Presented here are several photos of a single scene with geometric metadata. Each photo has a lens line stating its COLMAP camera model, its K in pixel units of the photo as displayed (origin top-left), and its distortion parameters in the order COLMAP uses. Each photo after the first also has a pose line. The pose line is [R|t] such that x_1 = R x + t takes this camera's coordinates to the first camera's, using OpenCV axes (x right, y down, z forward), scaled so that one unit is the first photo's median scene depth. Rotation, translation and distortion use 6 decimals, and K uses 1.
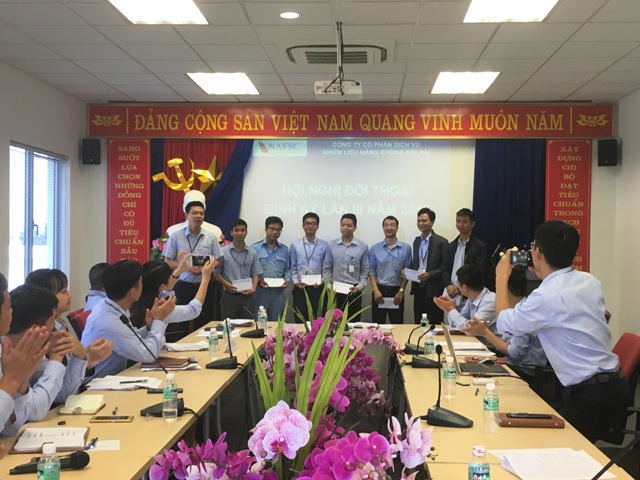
lens RADIAL K [[848.8, 0, 322.5], [0, 848.8, 237.8], [0, 0, 1]] dist [0.018507, 0.000000]
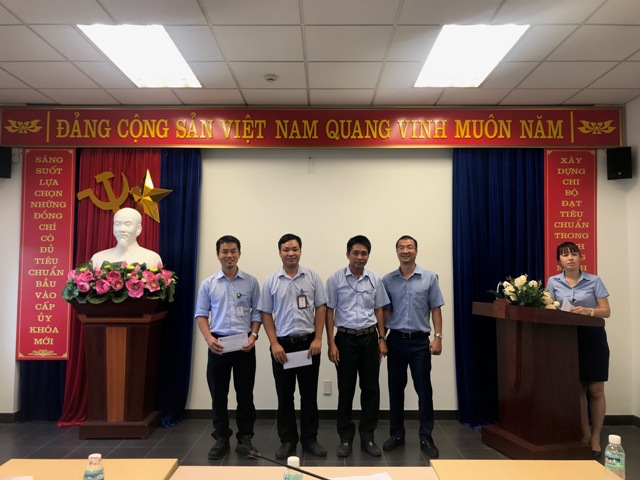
lens RADIAL K [[582.3, 0, 321.6], [0, 582.3, 239.6], [0, 0, 1]] dist [0.005388, 0.072361]
pose [[0.999183, -0.003393, 0.040270, 0.015692], [0.005432, 0.998703, -0.050629, 0.003656], [-0.040046, 0.050806, 0.997905, 0.425312]]
